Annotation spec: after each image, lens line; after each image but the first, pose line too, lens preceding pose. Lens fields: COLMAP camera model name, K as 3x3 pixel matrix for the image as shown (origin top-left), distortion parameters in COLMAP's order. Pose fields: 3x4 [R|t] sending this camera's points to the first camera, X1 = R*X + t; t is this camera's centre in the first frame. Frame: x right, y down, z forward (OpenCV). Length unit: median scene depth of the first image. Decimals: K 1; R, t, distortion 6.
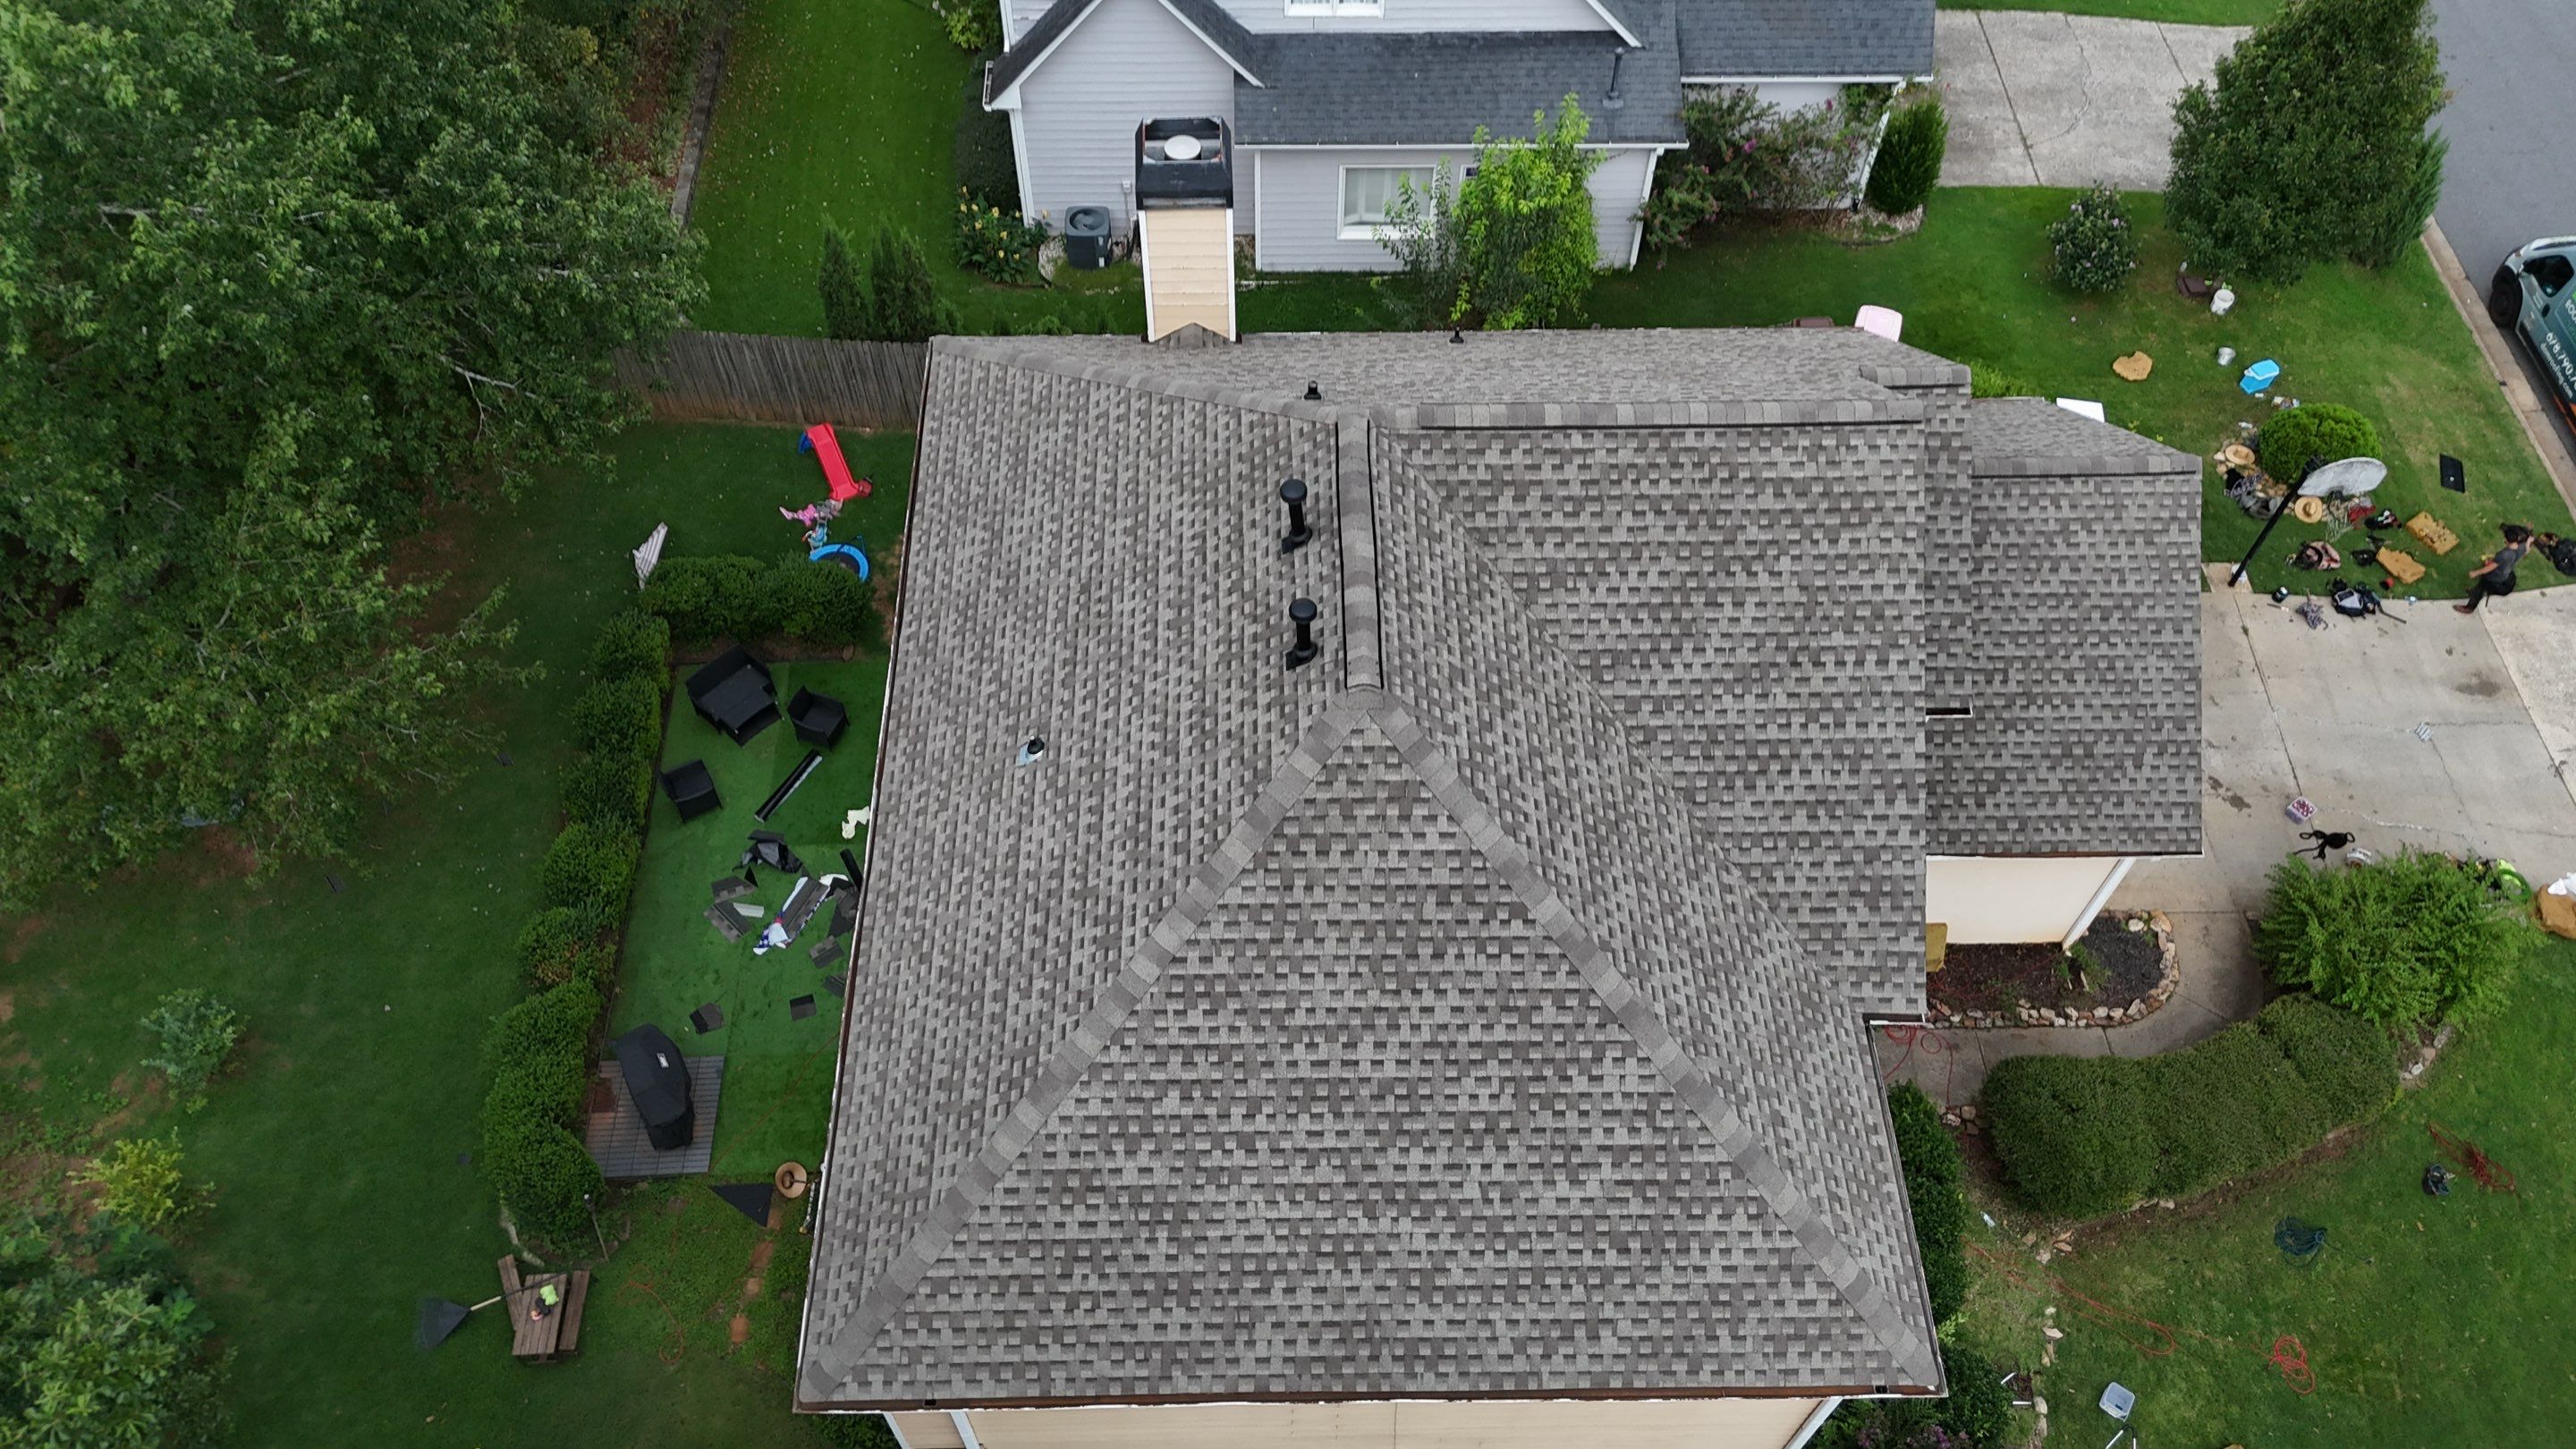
lens RADIAL K [[1922.1, 0, 1288.0], [0, 1922.1, 724.5], [0, 0, 1]] dist [0.039087, -0.002639]
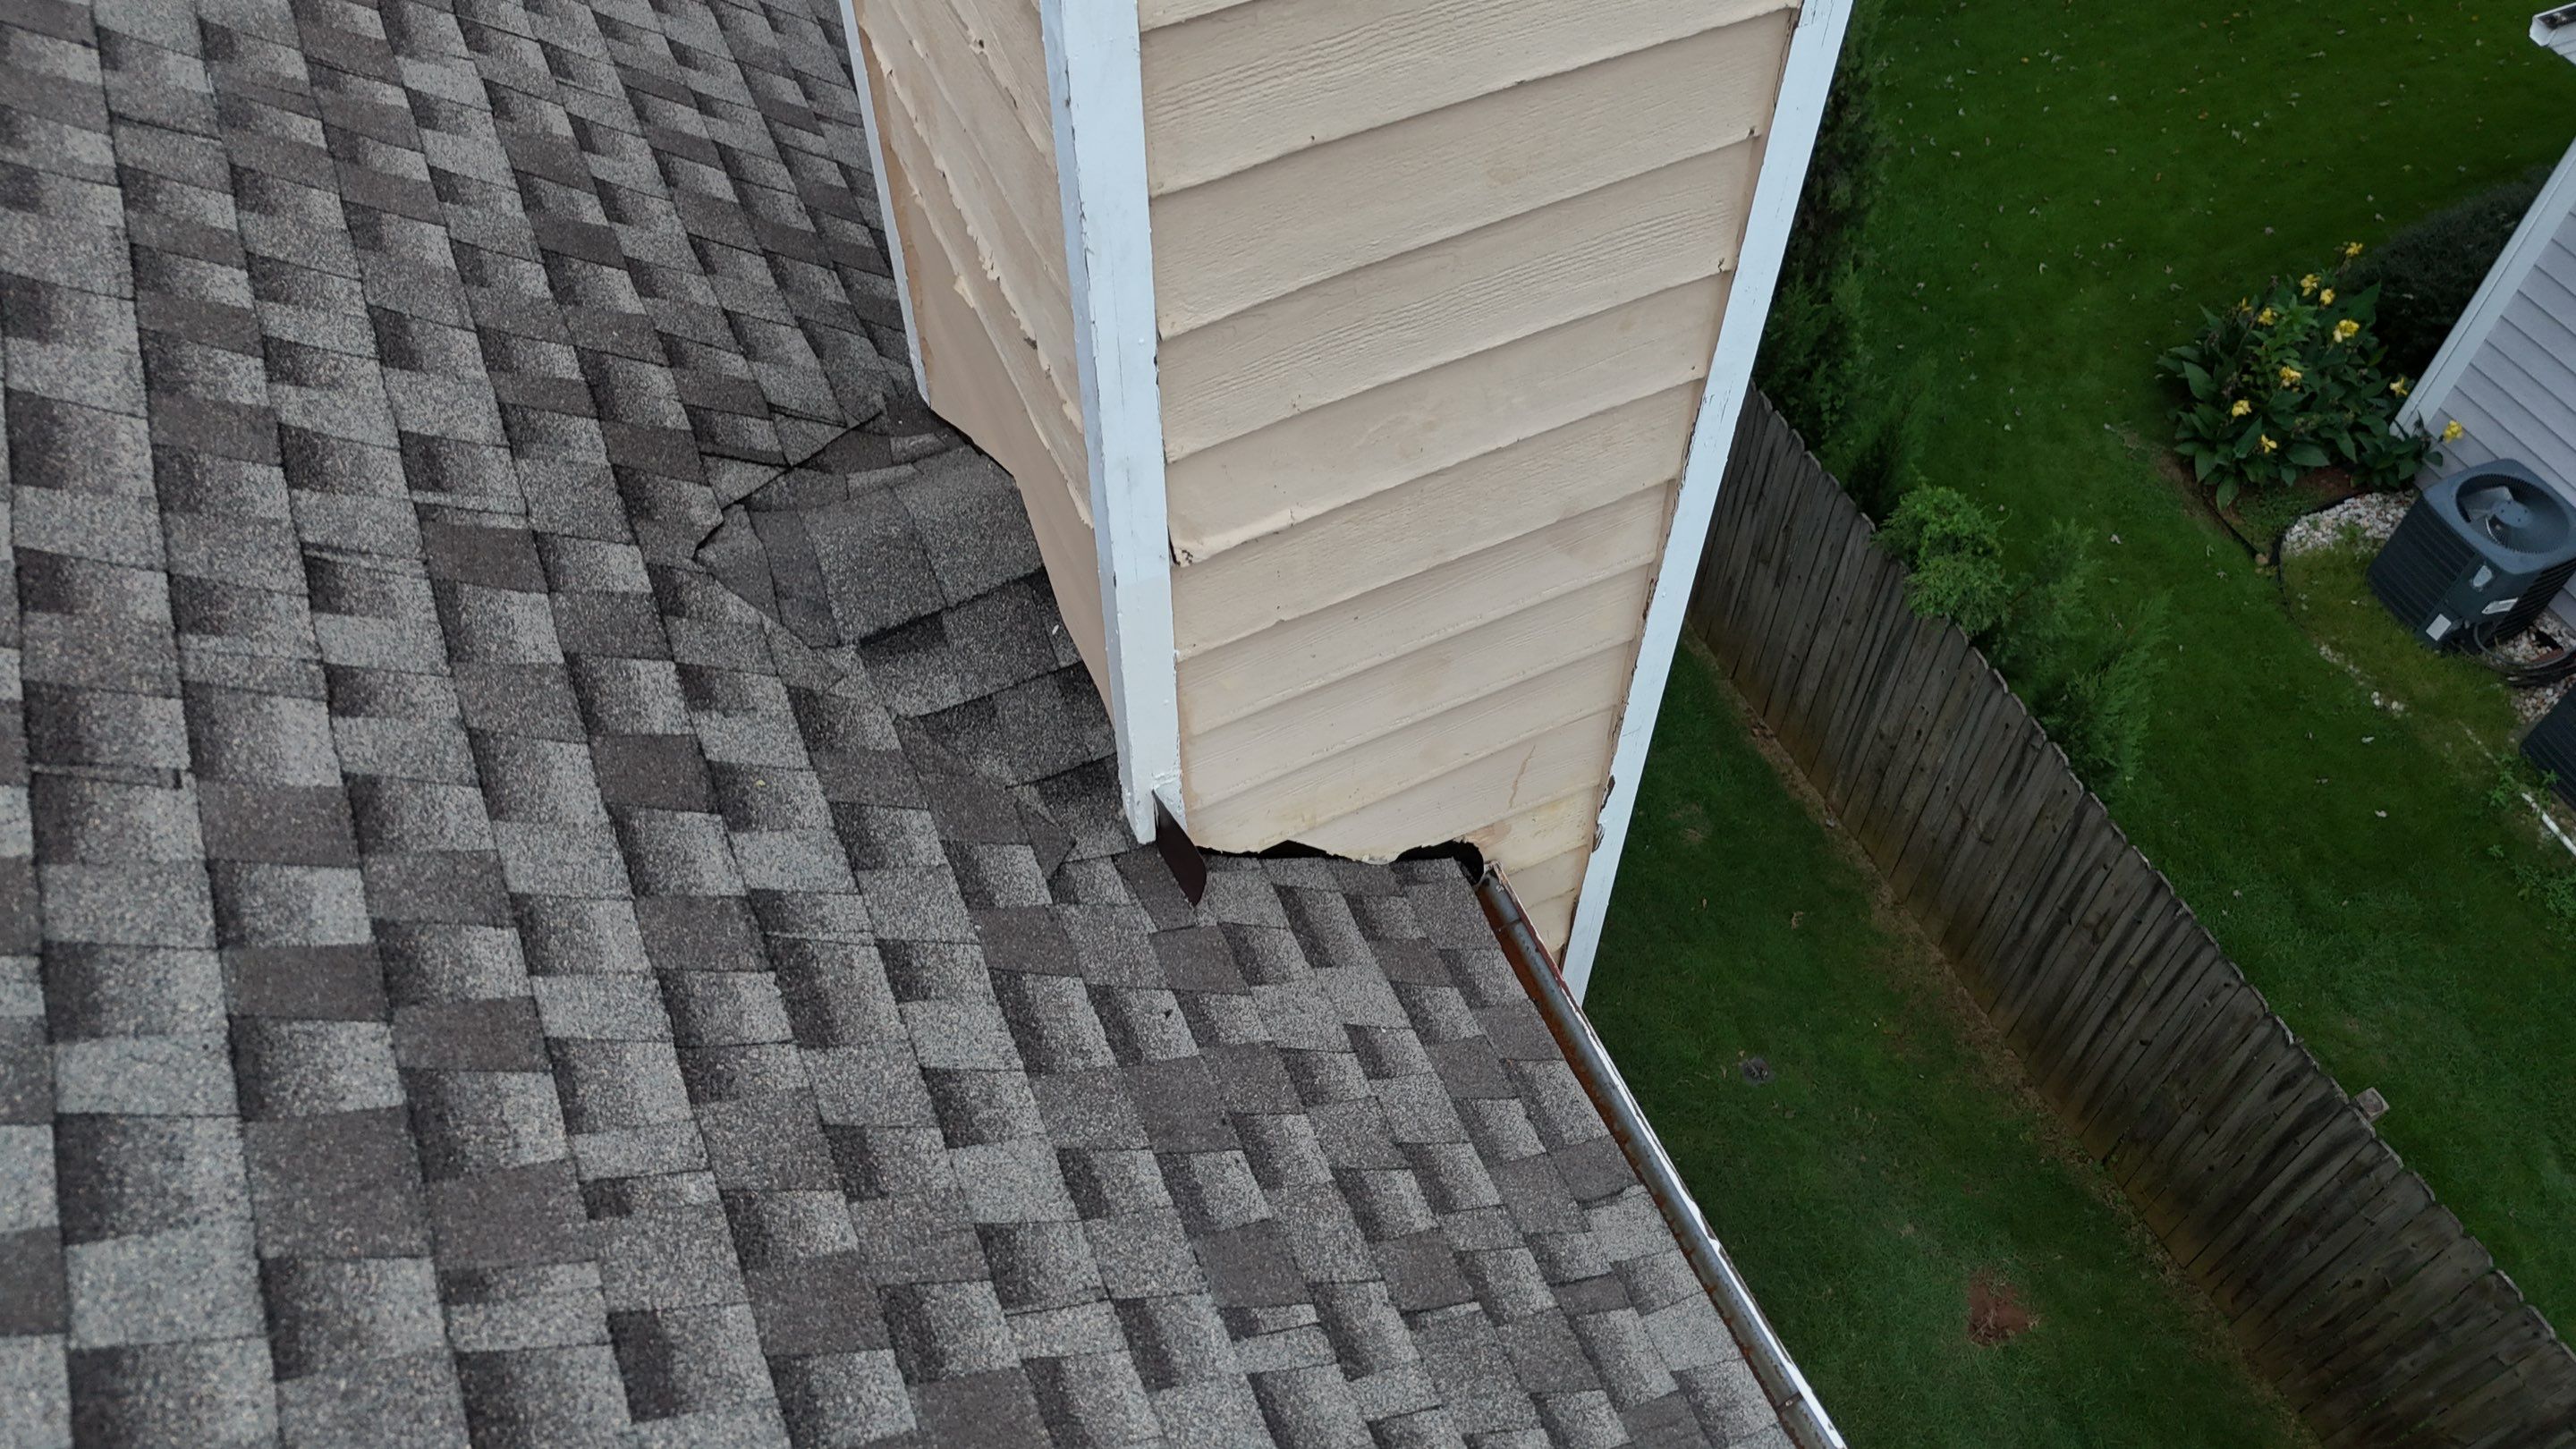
lens RADIAL K [[1946.9, 0, 1288.0], [0, 1946.9, 724.5], [0, 0, 1]] dist [-0.005508, -0.011048]
pose [[0.393186, 0.724387, -0.566276, 0.029897], [-0.742140, 0.613612, 0.269644, -0.187373], [0.542800, 0.314236, 0.778860, 0.691453]]
